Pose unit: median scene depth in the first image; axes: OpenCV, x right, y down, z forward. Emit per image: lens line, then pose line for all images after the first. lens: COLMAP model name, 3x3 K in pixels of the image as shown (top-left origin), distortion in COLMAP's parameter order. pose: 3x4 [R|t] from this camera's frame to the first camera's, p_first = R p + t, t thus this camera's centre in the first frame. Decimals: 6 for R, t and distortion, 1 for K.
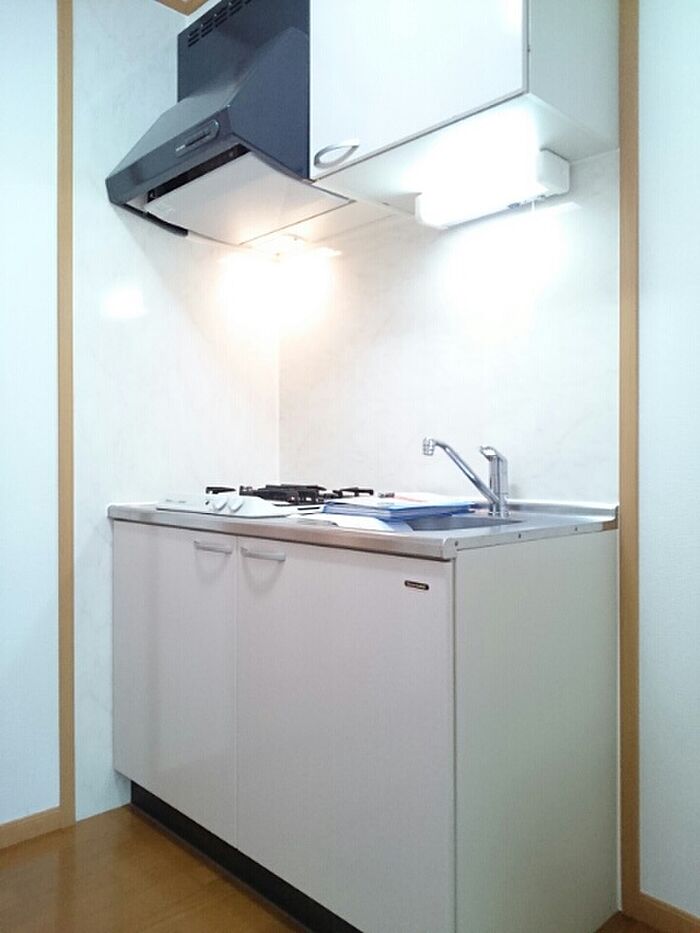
lens RADIAL K [[721.0, 0, 350.0], [0, 721.0, 466.5], [0, 0, 1]] dist [0.075464, -0.172057]
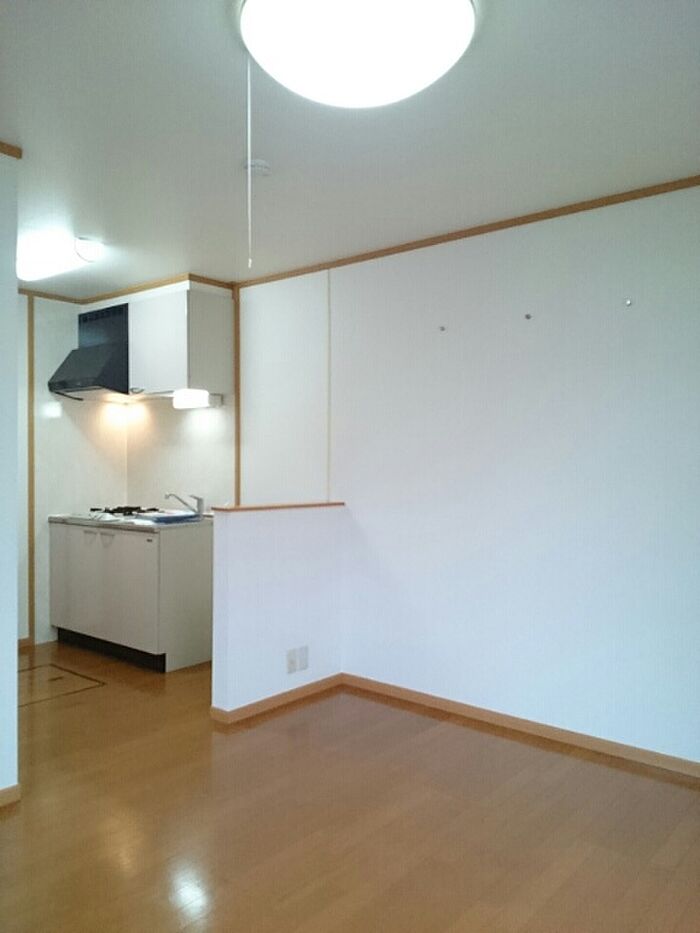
lens RADIAL K [[721.0, 0, 350.0], [0, 721.0, 466.5], [0, 0, 1]] dist [0.075464, -0.172057]
pose [[0.994204, 0.000361, 0.107512, 0.442534], [-0.000181, 0.999999, -0.001684, -0.118006], [-0.107513, 0.001655, 0.994202, -1.655730]]
